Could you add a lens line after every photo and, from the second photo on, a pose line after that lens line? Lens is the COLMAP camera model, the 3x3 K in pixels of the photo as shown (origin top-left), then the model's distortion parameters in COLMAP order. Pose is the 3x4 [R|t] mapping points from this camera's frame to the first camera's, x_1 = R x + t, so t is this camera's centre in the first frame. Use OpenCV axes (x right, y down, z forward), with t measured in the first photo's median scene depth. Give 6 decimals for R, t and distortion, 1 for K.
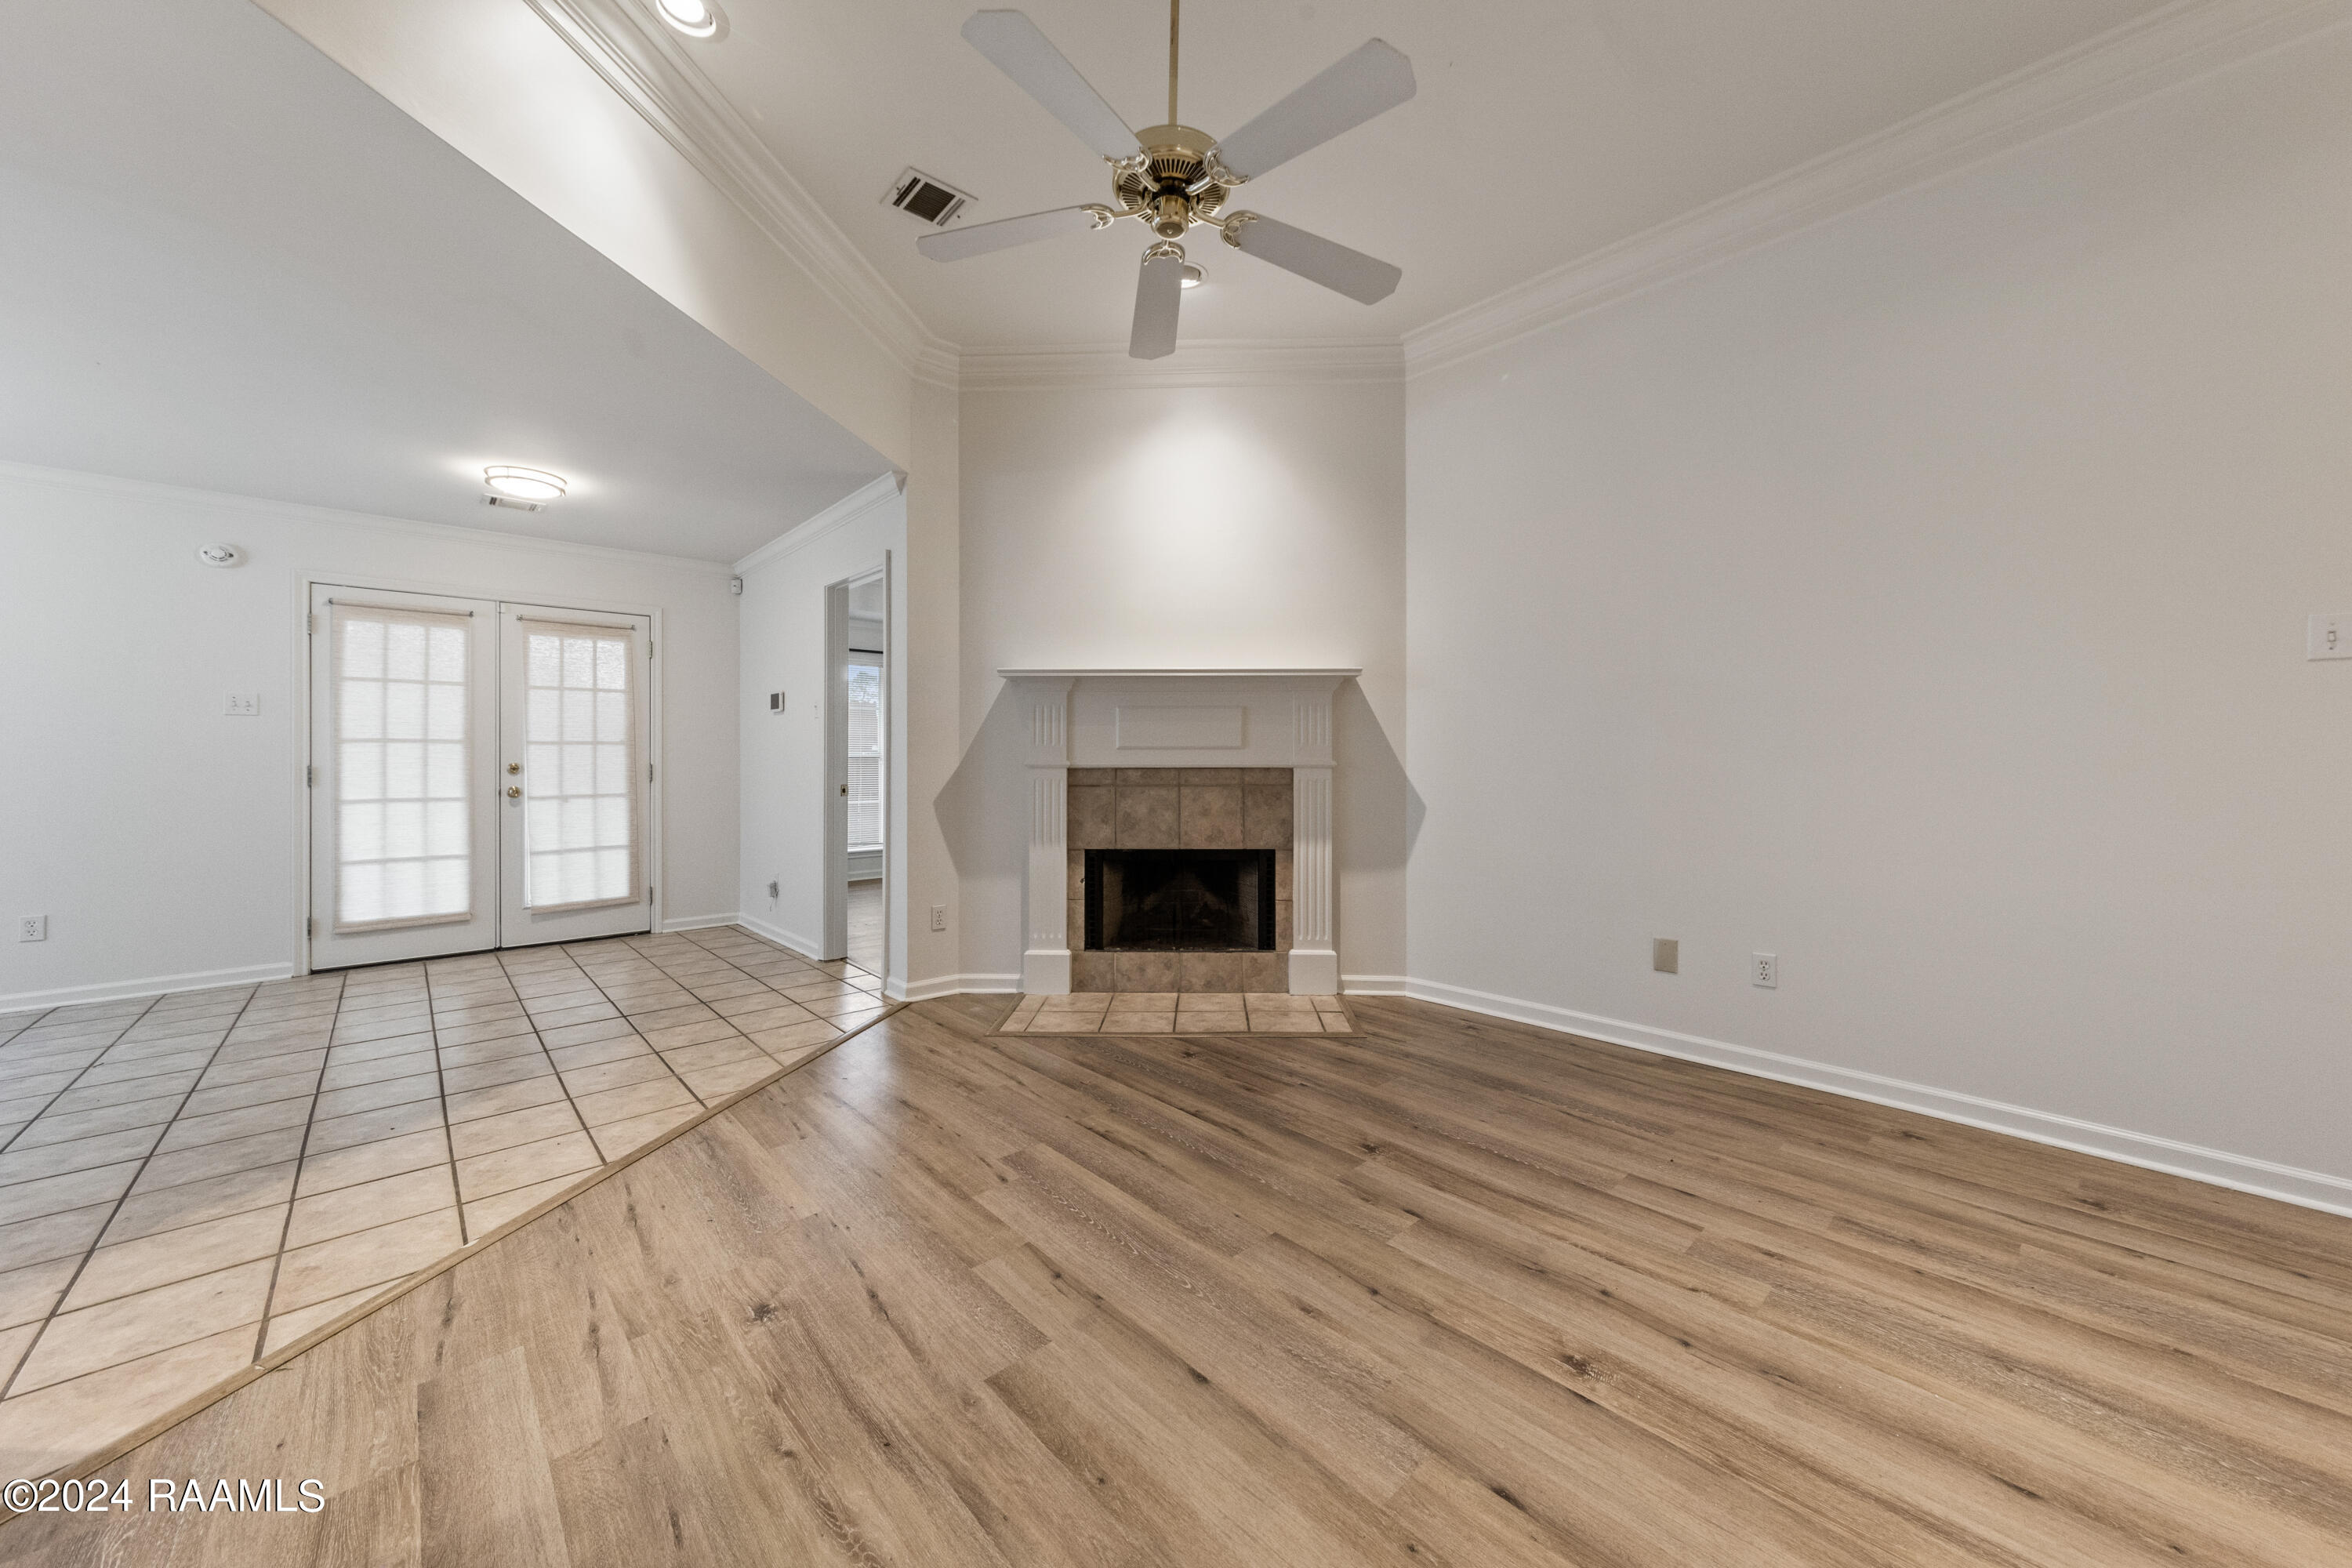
lens RADIAL K [[805.5, 0, 1134.8], [0, 805.5, 756.1], [0, 0, 1]] dist [0.005531, 0.000123]
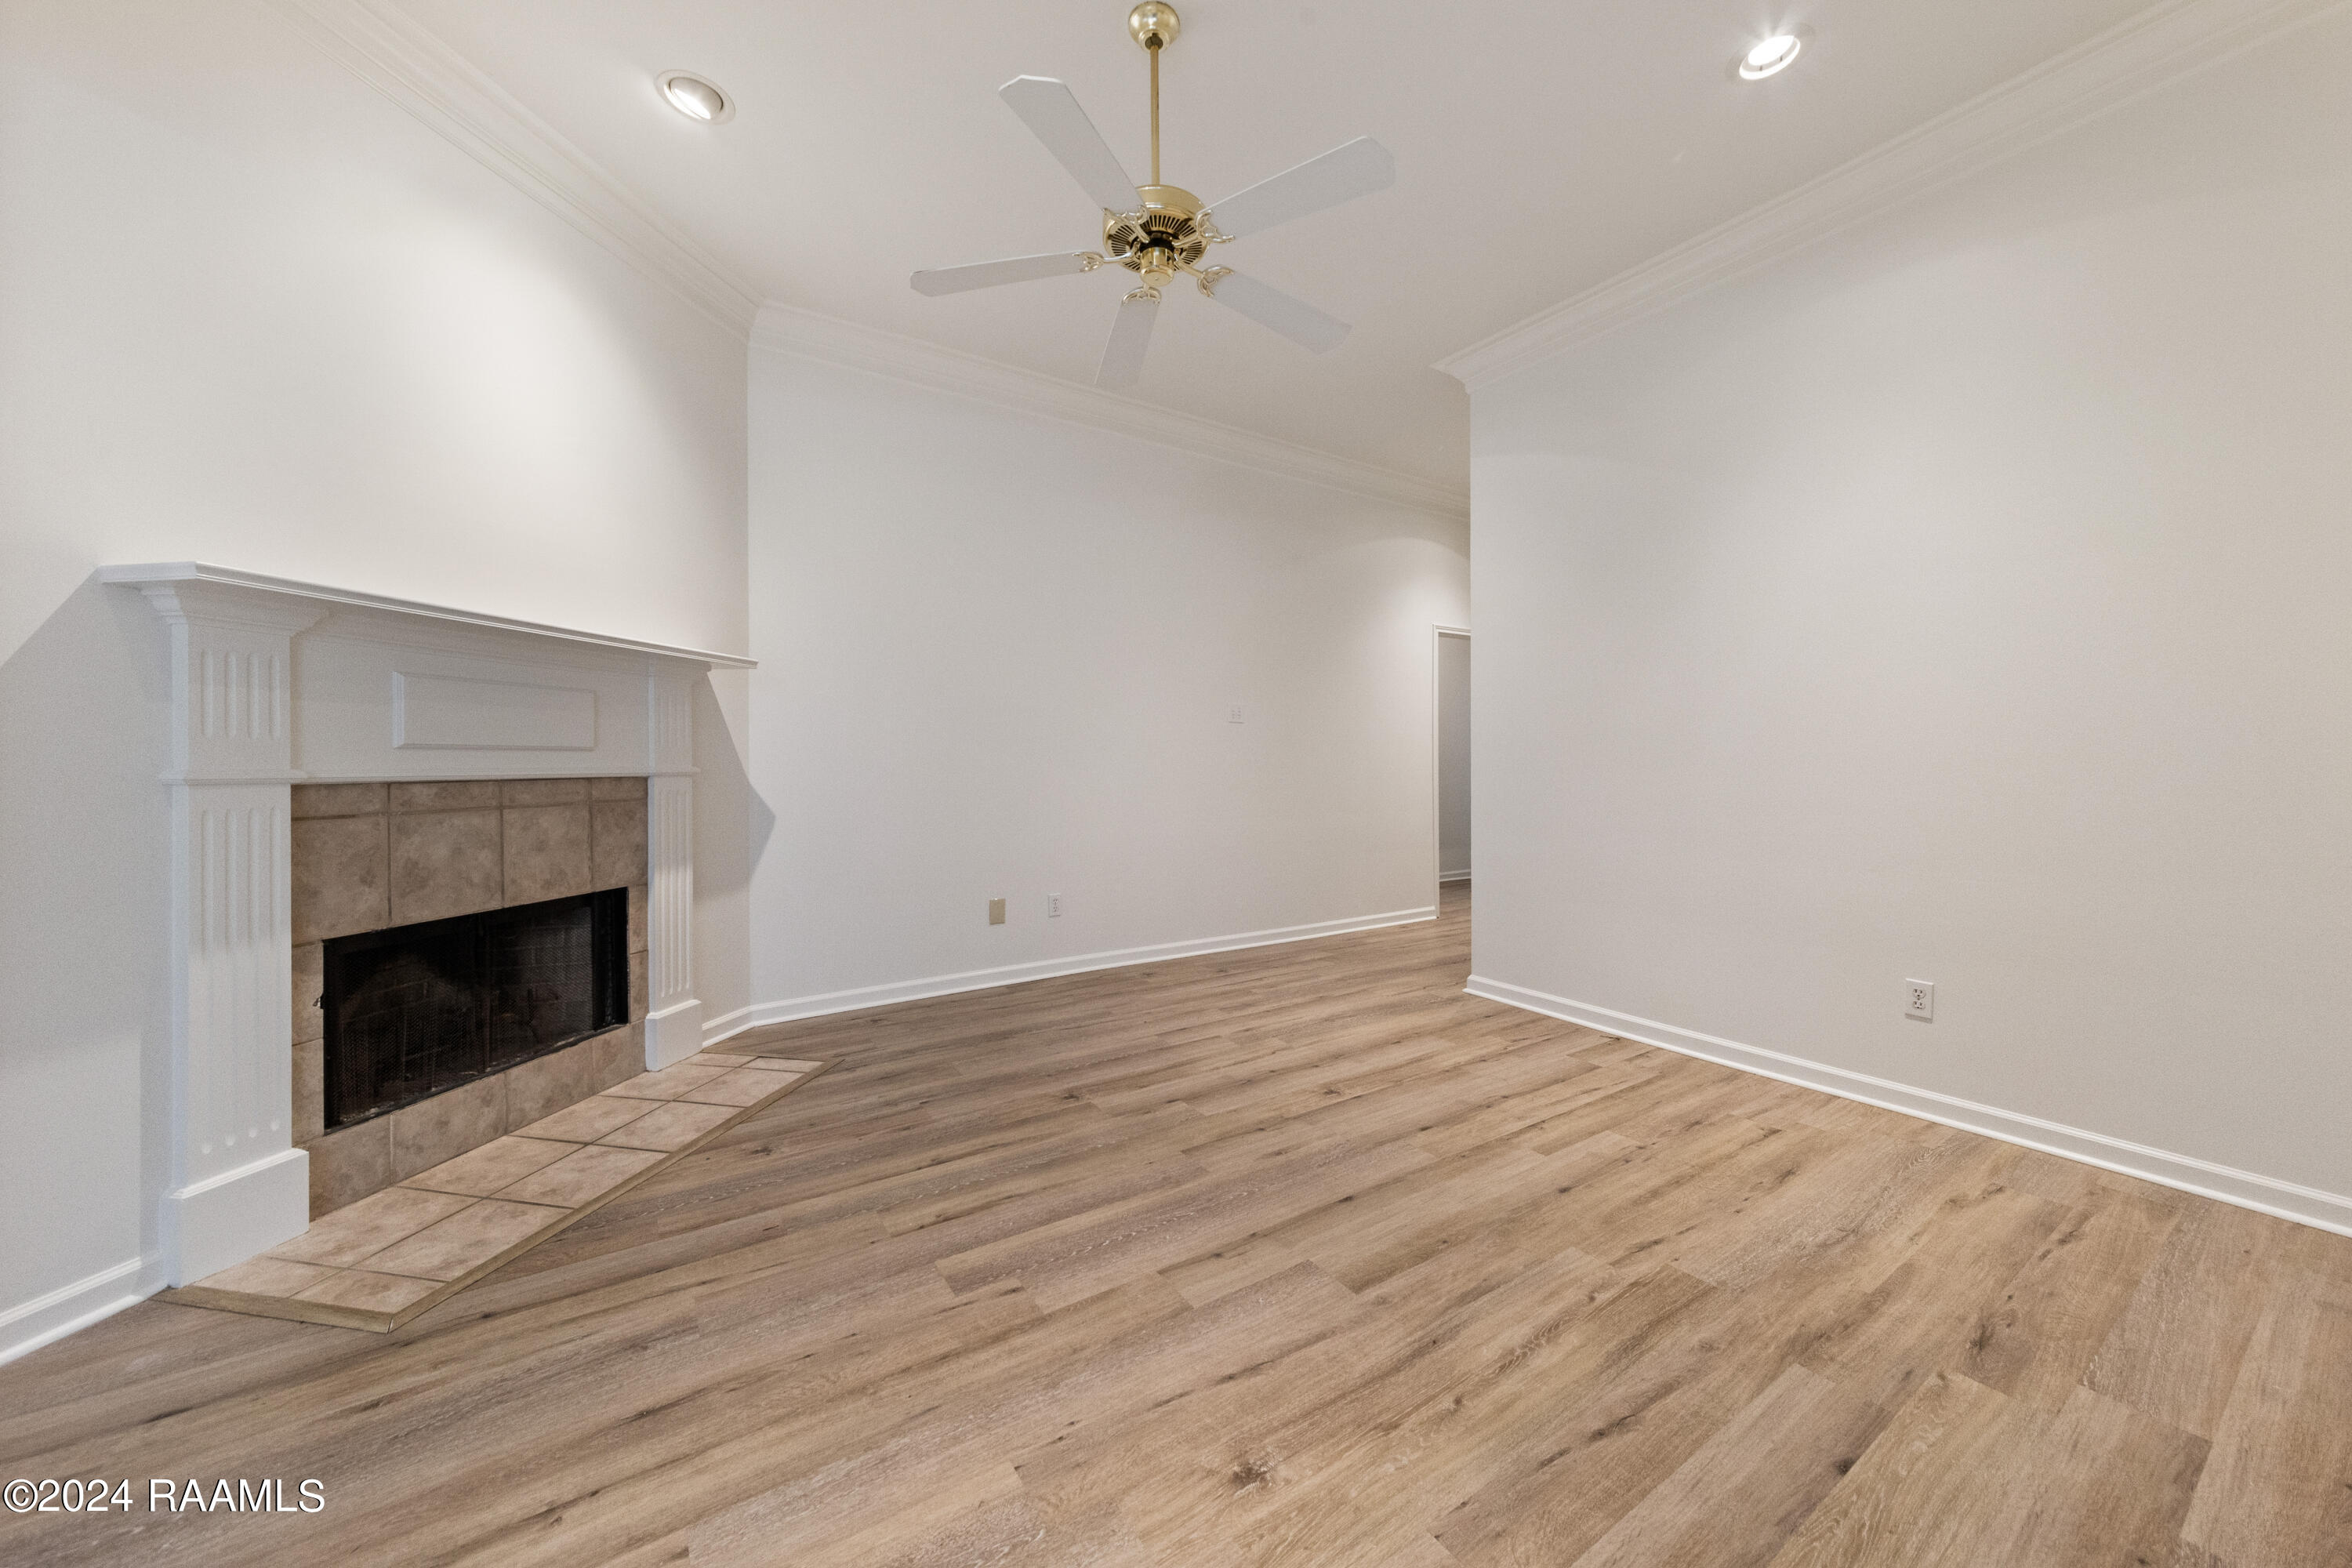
lens RADIAL K [[839.0, 0, 1173.1], [0, 839.0, 780.3], [0, 0, 1]] dist [0.002120, 0.000335]
pose [[0.175692, -0.021400, 0.984212, -0.550150], [0.000689, 0.999766, 0.021616, 0.001875], [-0.984445, -0.003120, 0.175666, 0.409862]]
